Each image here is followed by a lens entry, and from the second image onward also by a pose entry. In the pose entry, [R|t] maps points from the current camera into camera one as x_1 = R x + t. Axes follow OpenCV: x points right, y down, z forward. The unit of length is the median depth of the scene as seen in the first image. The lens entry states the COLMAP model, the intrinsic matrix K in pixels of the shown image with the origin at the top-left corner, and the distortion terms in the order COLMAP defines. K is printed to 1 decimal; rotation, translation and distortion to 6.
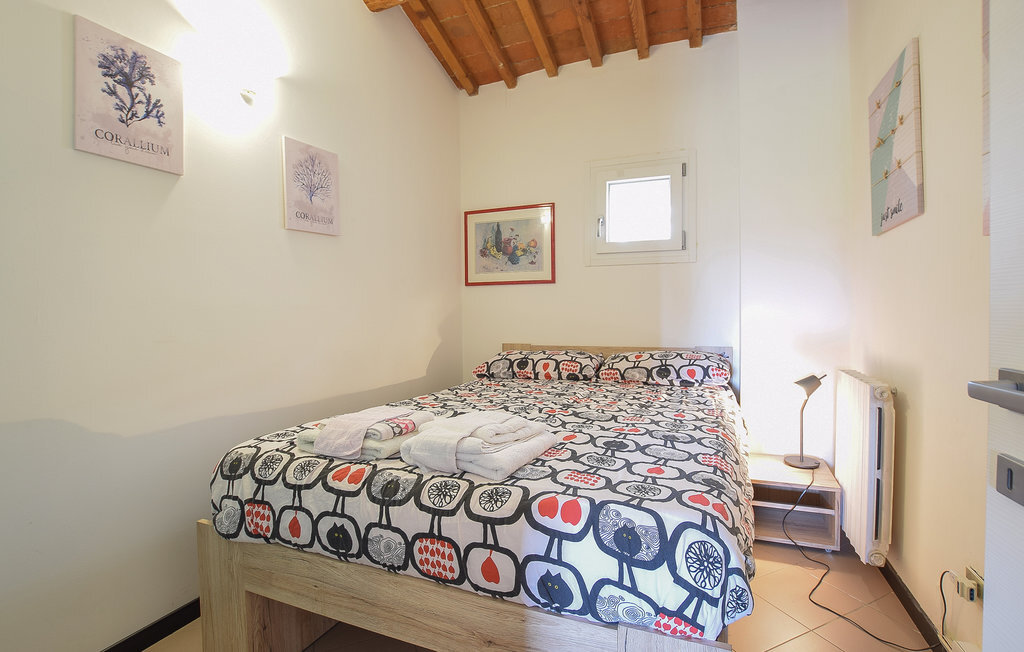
lens RADIAL K [[465.2, 0, 512.6], [0, 465.2, 317.3], [0, 0, 1]] dist [-0.002092, 0.000028]
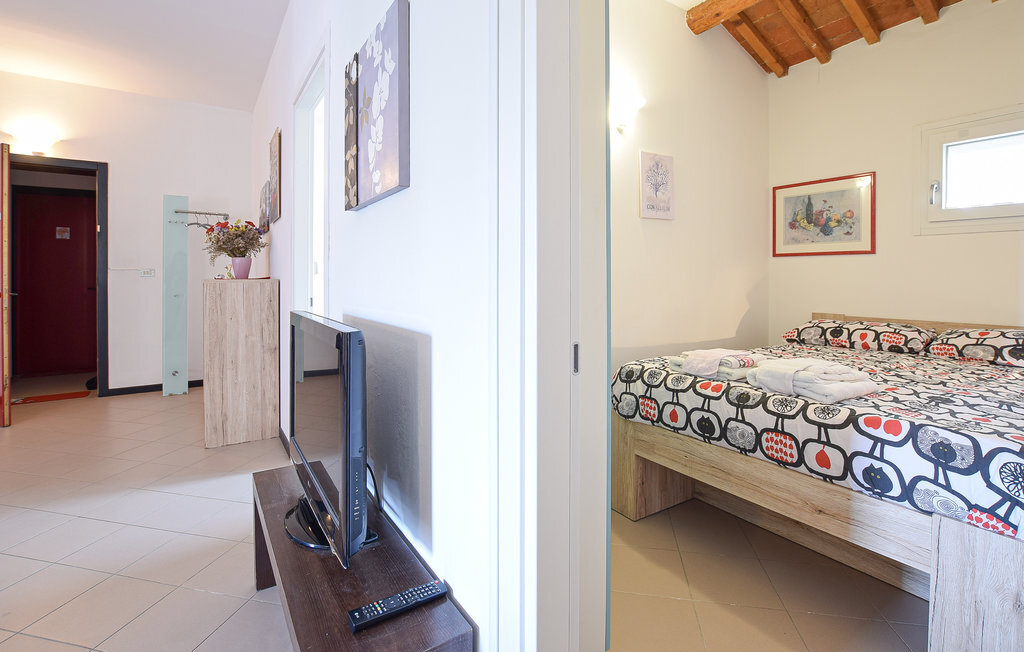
lens RADIAL K [[461.2, 0, 537.7], [0, 461.2, 276.0], [0, 0, 1]] dist [-0.029424, 0.005647]
pose [[0.857145, 0.016908, -0.514798, -0.069976], [-0.027307, 0.999547, -0.012639, 0.013679], [0.514351, 0.024891, 0.857219, -0.527572]]
